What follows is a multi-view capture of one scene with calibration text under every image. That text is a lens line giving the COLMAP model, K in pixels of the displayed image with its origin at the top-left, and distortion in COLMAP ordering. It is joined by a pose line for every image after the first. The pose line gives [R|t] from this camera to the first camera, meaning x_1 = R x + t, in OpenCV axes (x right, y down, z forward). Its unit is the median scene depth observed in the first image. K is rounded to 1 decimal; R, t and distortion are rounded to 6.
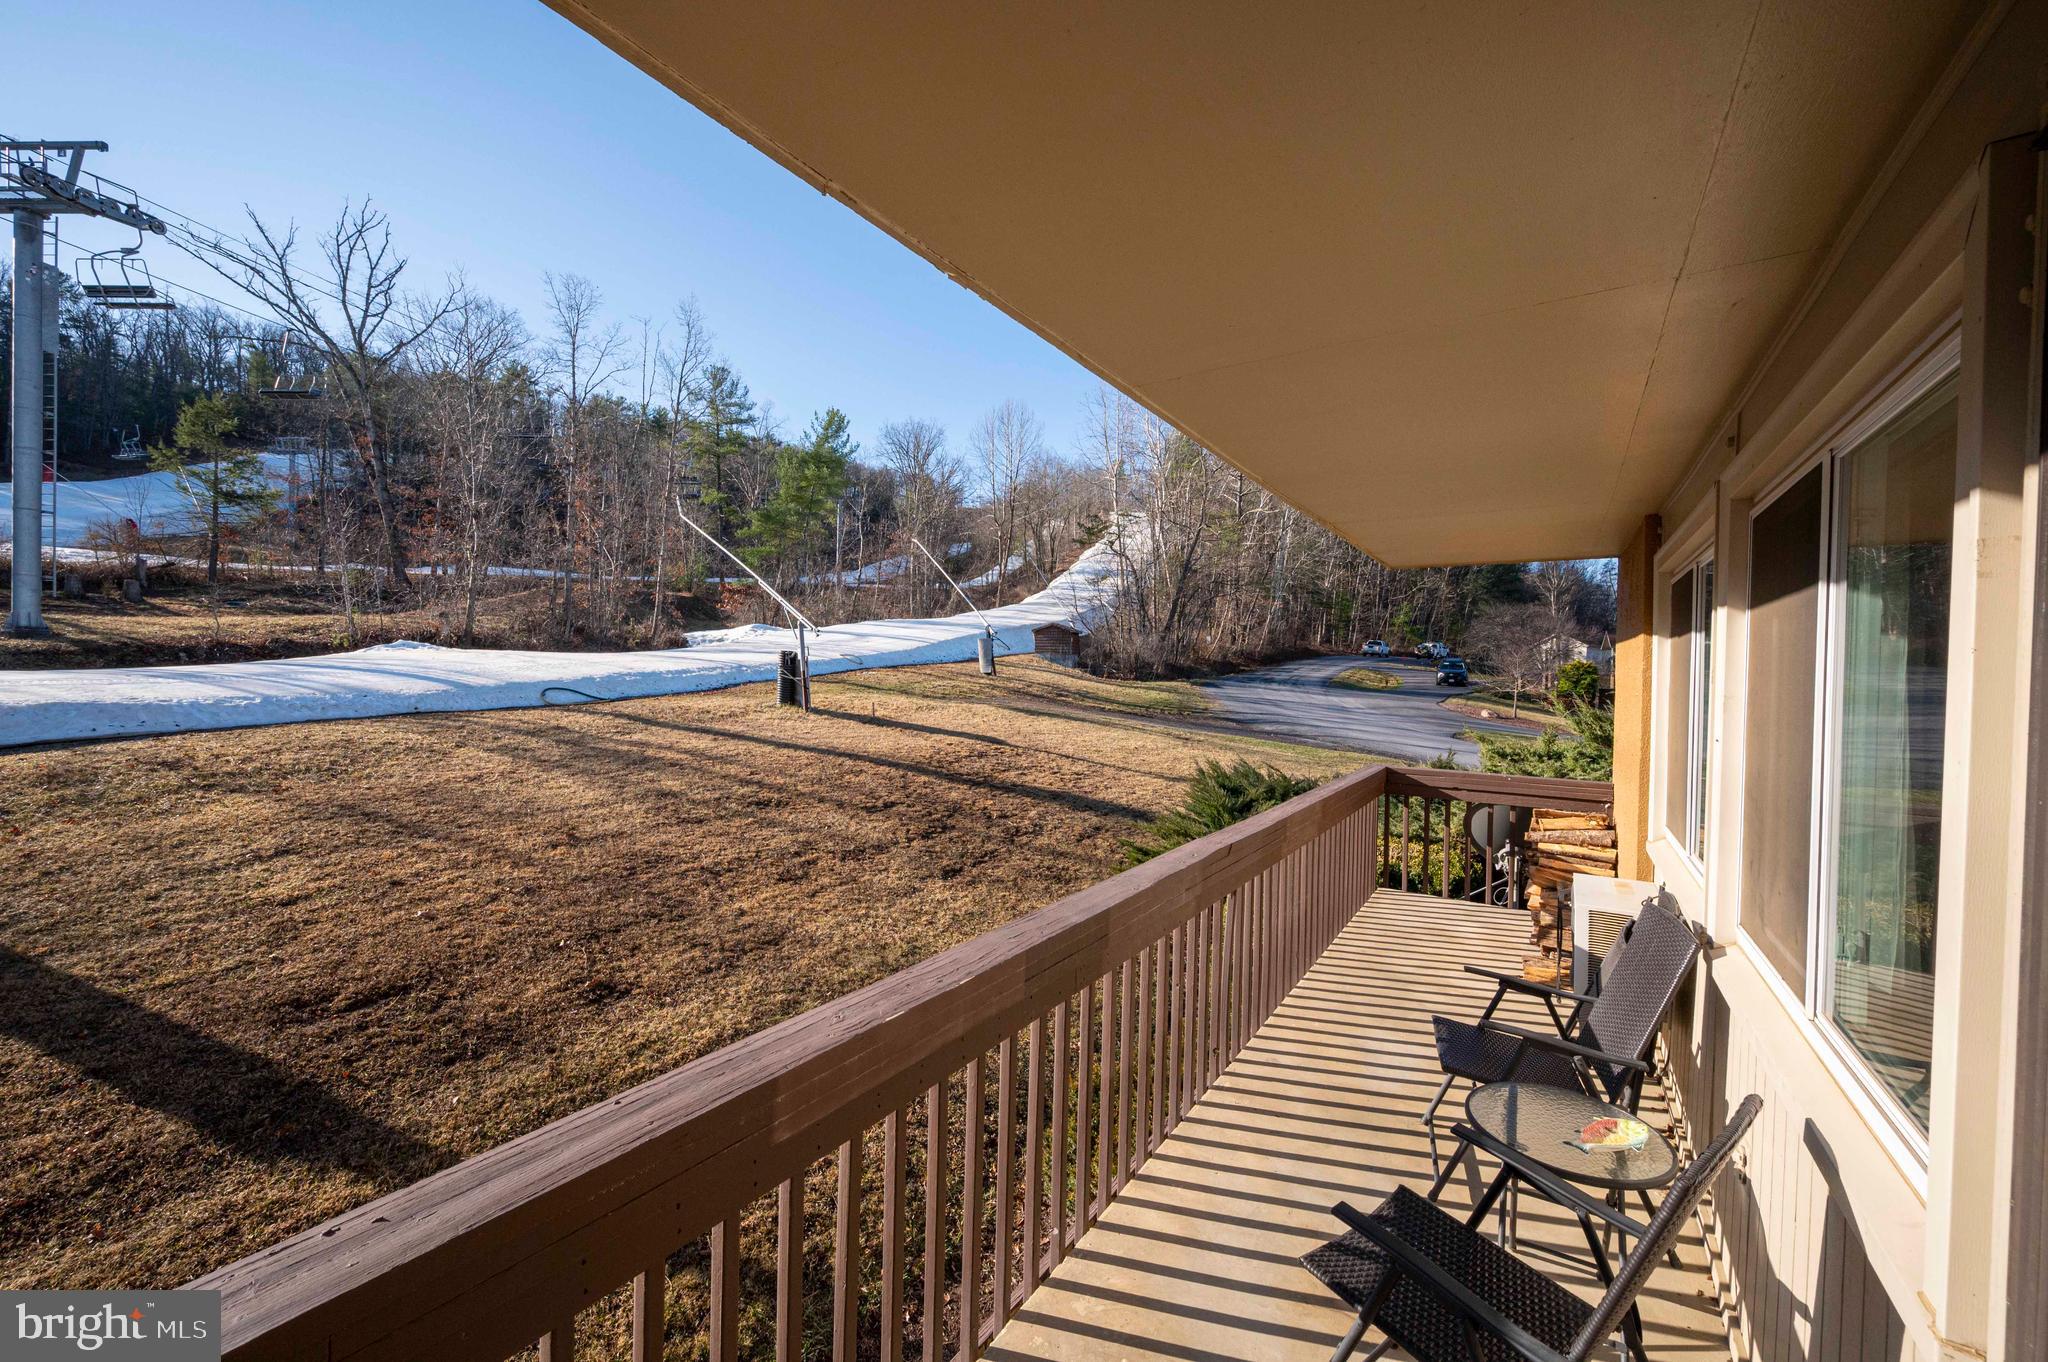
lens RADIAL K [[803.2, 0, 1022.1], [0, 803.2, 679.7], [0, 0, 1]] dist [0.000391, -0.000189]
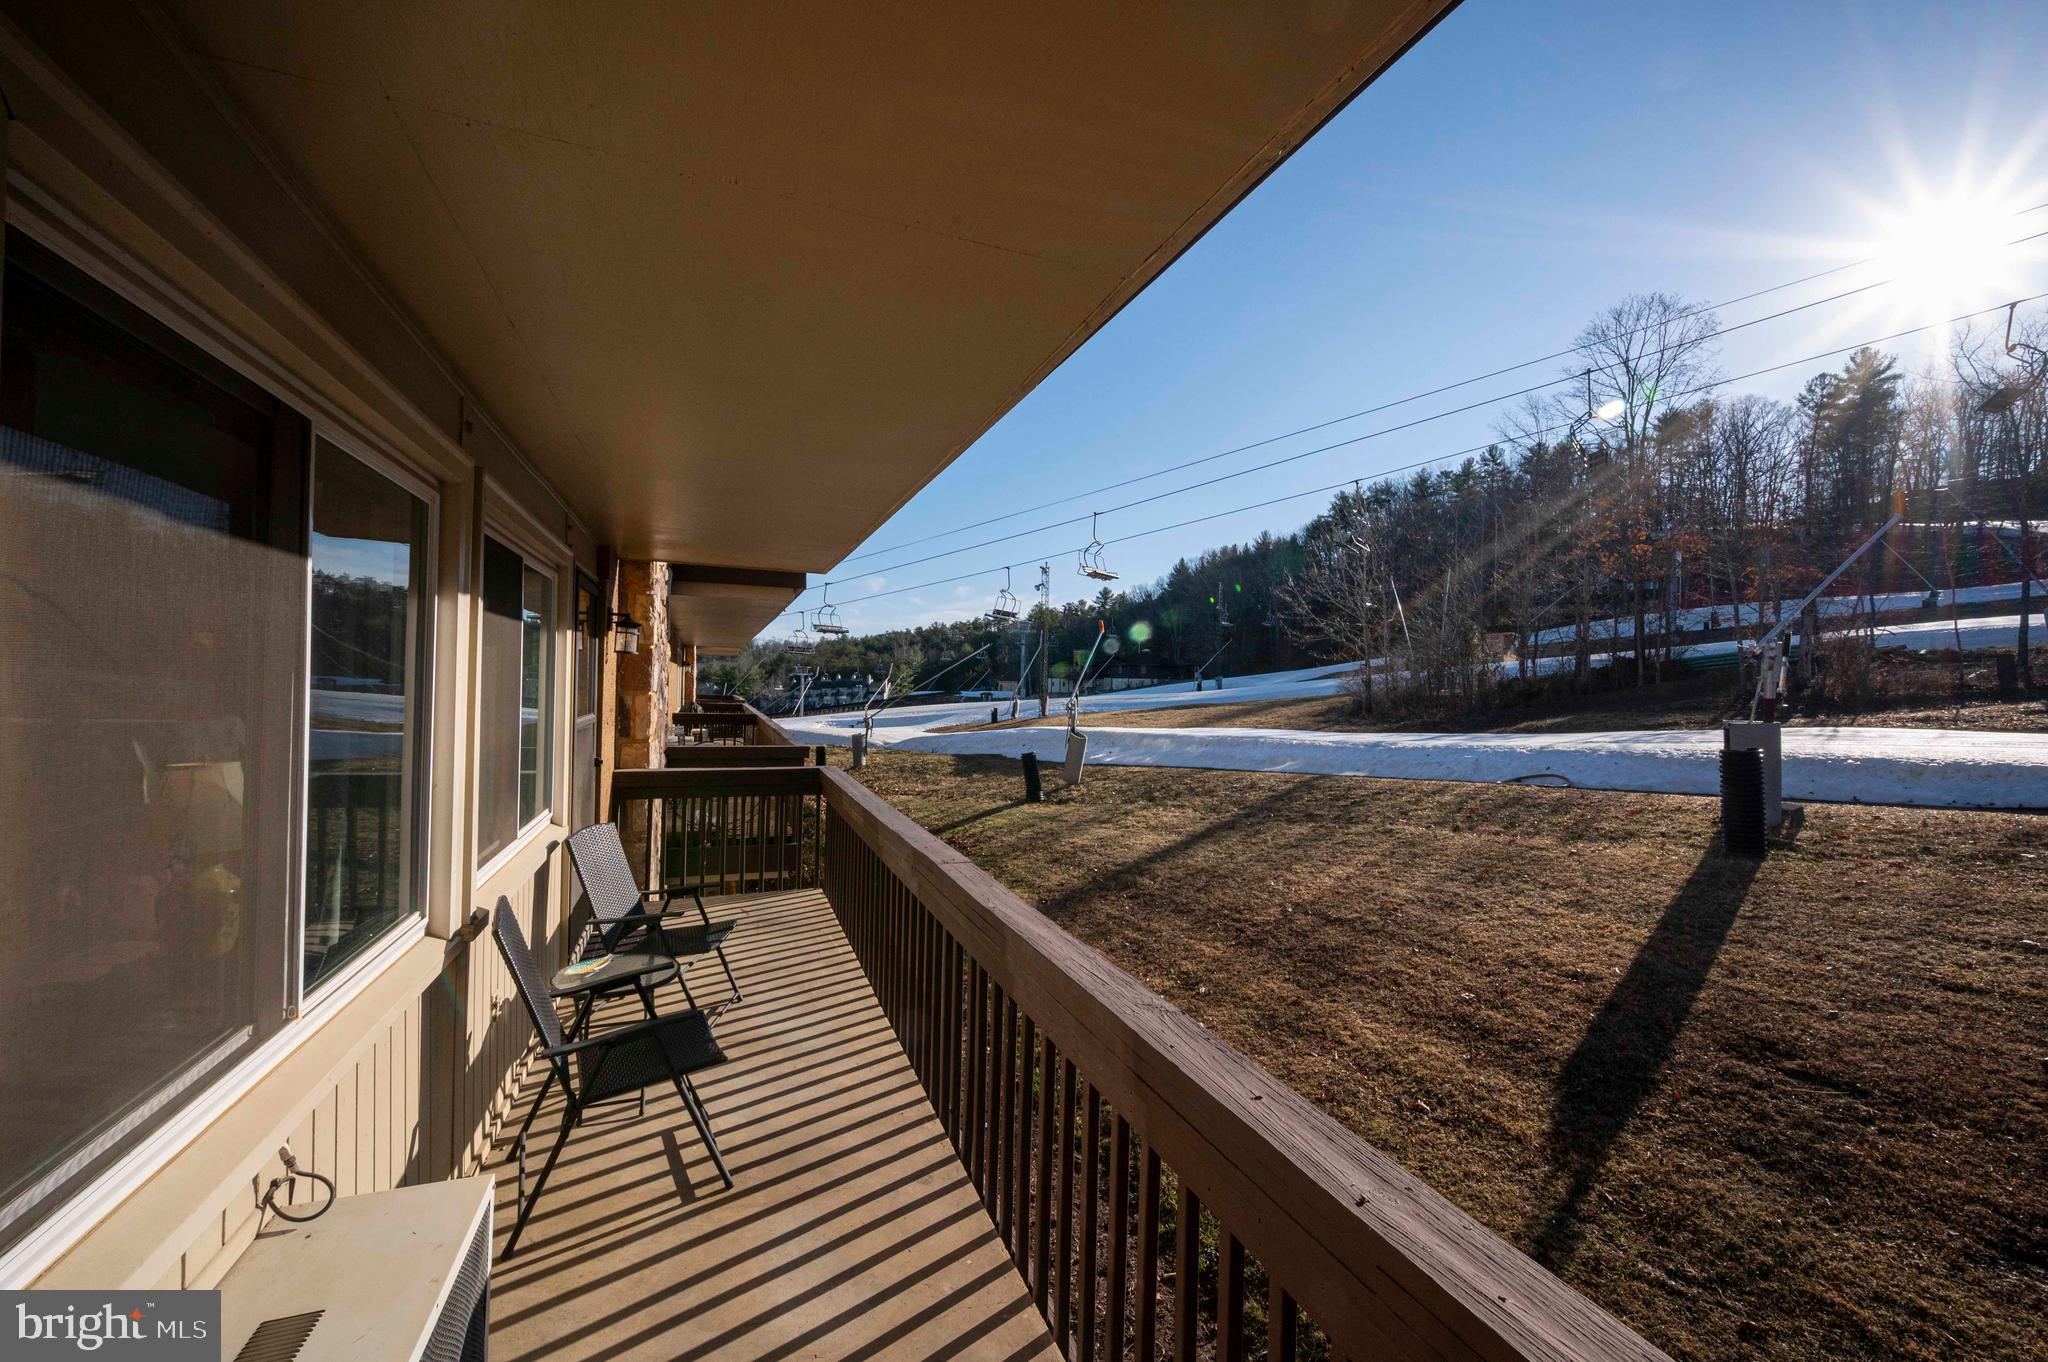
lens RADIAL K [[800.2, 0, 1024.1], [0, 800.2, 679.4], [0, 0, 1]] dist [-0.000986, -0.000497]
pose [[-0.572867, -0.039277, -0.818707, 0.566824], [-0.033452, 0.999139, -0.024526, -0.005032], [0.818965, 0.013337, -0.573688, 0.938876]]
